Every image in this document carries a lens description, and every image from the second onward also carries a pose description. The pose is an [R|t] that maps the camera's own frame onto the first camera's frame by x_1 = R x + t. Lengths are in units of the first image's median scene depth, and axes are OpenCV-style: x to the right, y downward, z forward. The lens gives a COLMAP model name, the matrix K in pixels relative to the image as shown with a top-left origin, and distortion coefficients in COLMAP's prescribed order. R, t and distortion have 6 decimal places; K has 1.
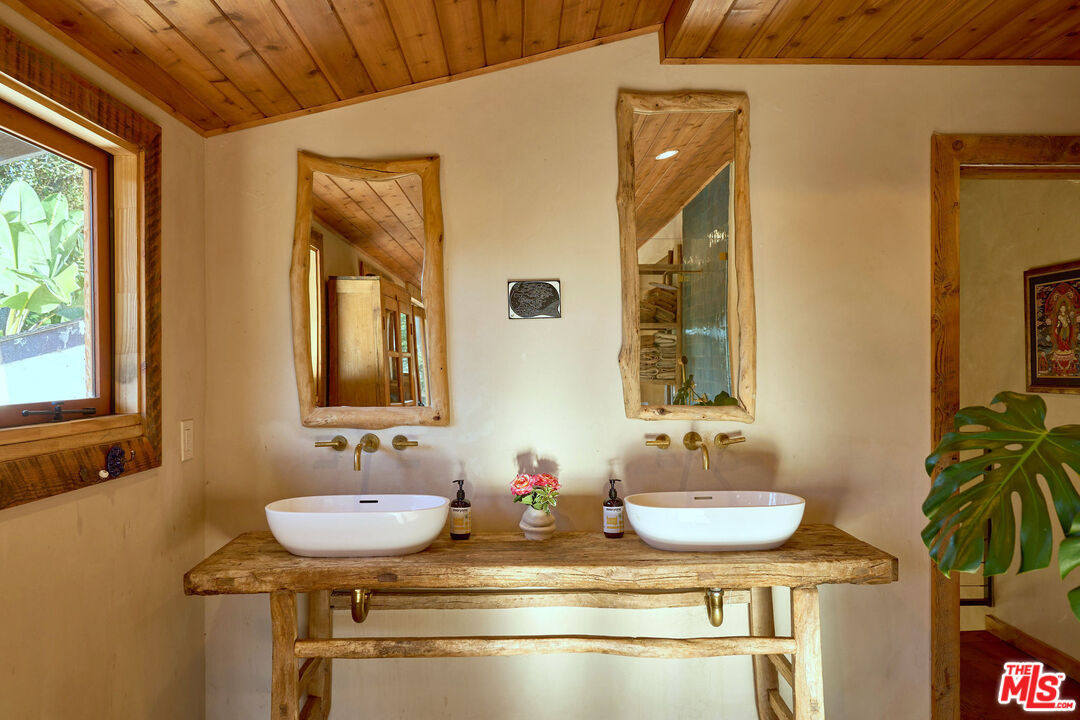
lens RADIAL K [[749.2, 0, 540.0], [0, 749.2, 360.0], [0, 0, 1]] dist [-0.006155, -0.001461]
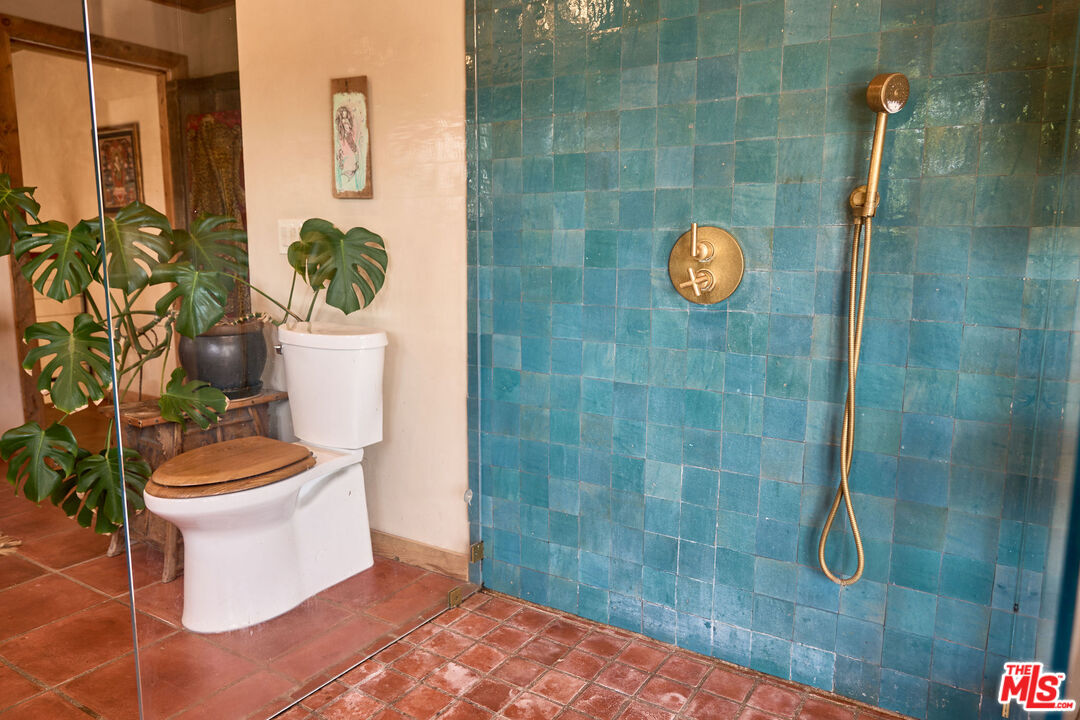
lens RADIAL K [[749.2, 0, 540.0], [0, 749.2, 360.0], [0, 0, 1]] dist [-0.006155, -0.001461]
pose [[0.559521, -0.117905, 0.820387, -0.078157], [-0.007549, 0.989064, 0.147295, 0.099664], [-0.828782, -0.088608, 0.552512, -0.522726]]
